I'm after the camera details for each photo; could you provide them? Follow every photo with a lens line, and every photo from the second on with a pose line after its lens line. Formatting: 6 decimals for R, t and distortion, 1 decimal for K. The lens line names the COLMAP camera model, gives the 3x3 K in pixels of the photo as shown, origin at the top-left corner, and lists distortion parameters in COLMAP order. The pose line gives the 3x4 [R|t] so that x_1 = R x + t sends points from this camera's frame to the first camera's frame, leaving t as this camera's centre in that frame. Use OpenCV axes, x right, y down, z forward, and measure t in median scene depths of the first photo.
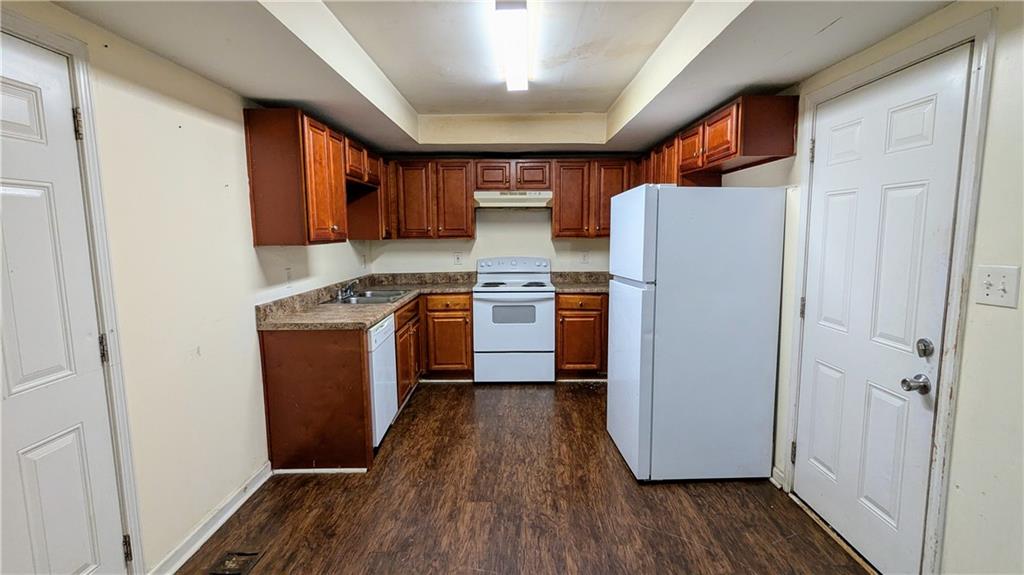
lens RADIAL K [[475.6, 0, 518.2], [0, 475.6, 285.3], [0, 0, 1]] dist [-0.002352, -0.002603]
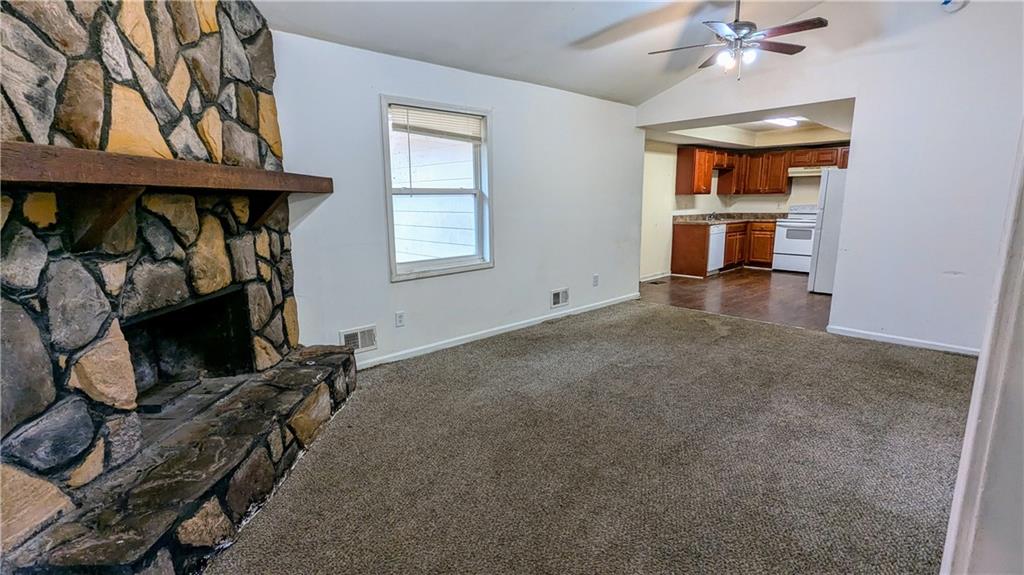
lens RADIAL K [[475.6, 0, 519.3], [0, 475.6, 288.3], [0, 0, 1]] dist [-0.002352, -0.002603]
pose [[0.680053, 0.137527, -0.720149, 0.622336], [-0.082943, 0.990375, 0.110808, 0.155658], [0.728456, -0.015624, 0.684914, -1.087562]]
